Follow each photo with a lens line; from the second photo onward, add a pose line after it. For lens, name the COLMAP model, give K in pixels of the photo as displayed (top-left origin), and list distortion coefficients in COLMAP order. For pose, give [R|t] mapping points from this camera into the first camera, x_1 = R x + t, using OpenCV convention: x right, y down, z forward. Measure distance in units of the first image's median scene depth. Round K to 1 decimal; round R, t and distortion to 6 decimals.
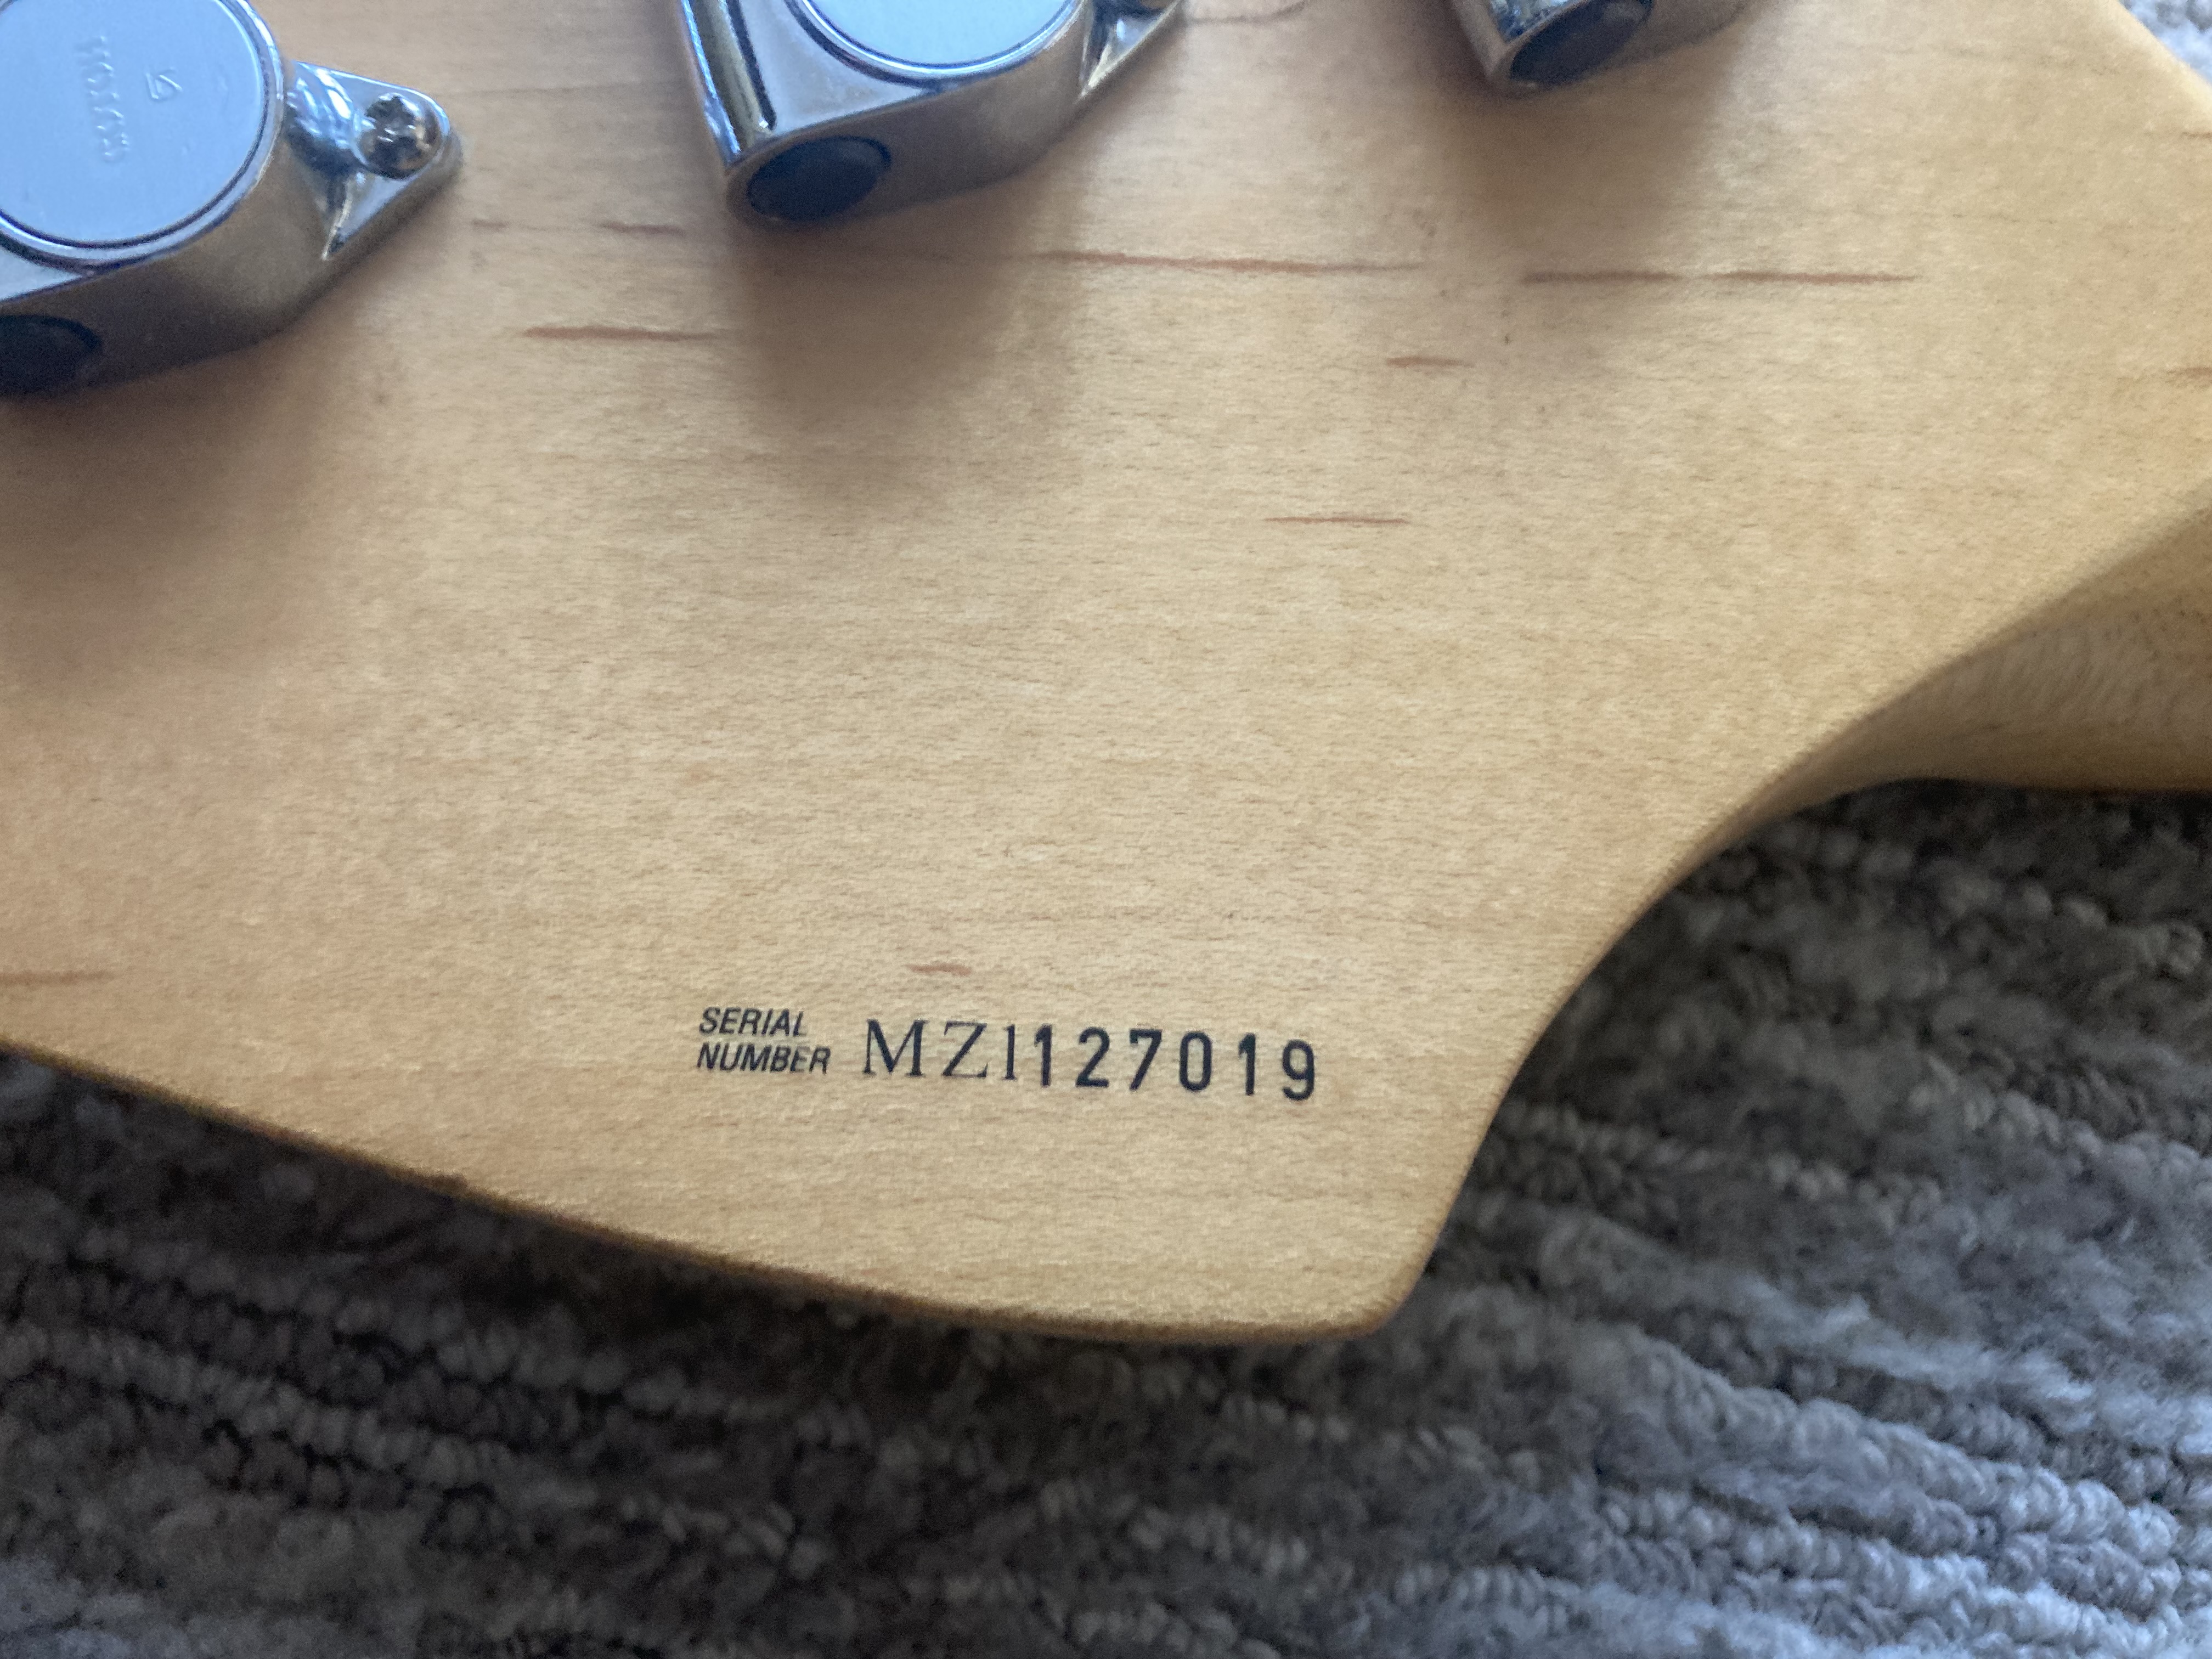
lens RADIAL K [[1950.3, 0, 1103.0], [0, 1950.3, 810.4], [0, 0, 1]] dist [0.016363, -0.048292]
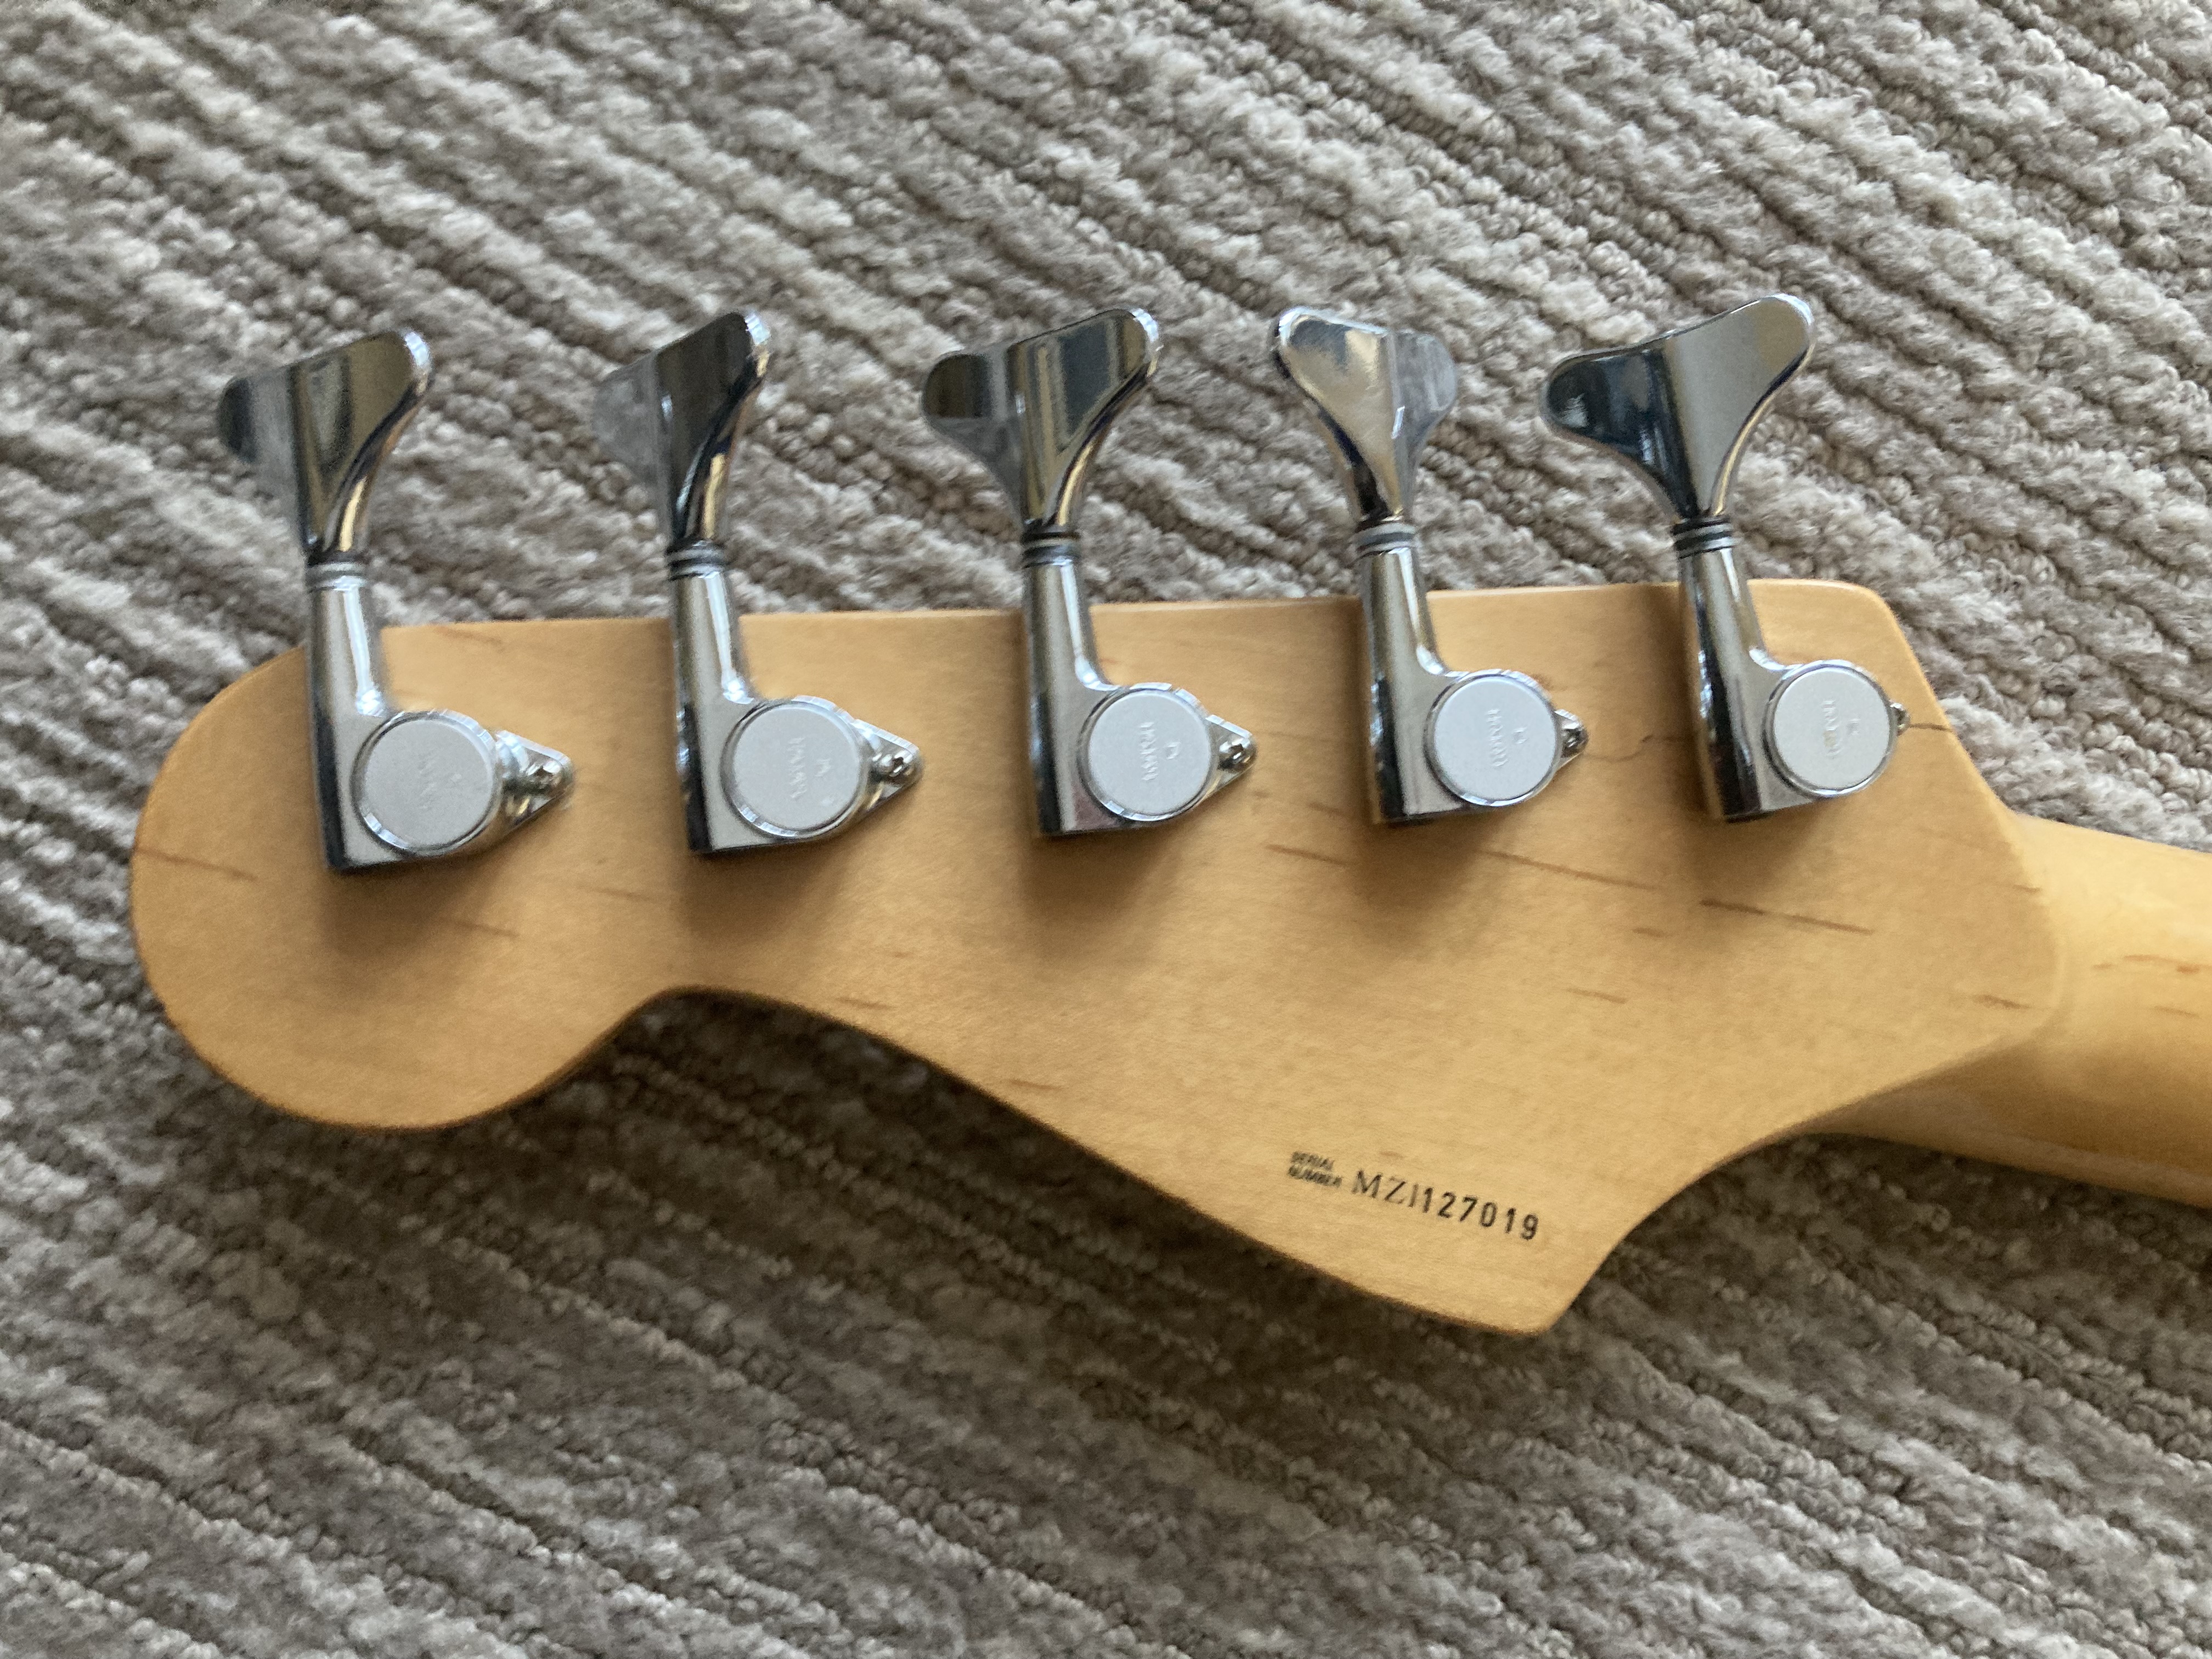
lens RADIAL K [[1950.3, 0, 1111.0], [0, 1950.3, 837.6], [0, 0, 1]] dist [0.016363, -0.048292]
pose [[0.977430, 0.210900, 0.012330, -0.415048], [-0.211021, 0.971886, 0.104437, -0.368274], [0.010042, -0.104682, 0.994455, -1.038161]]
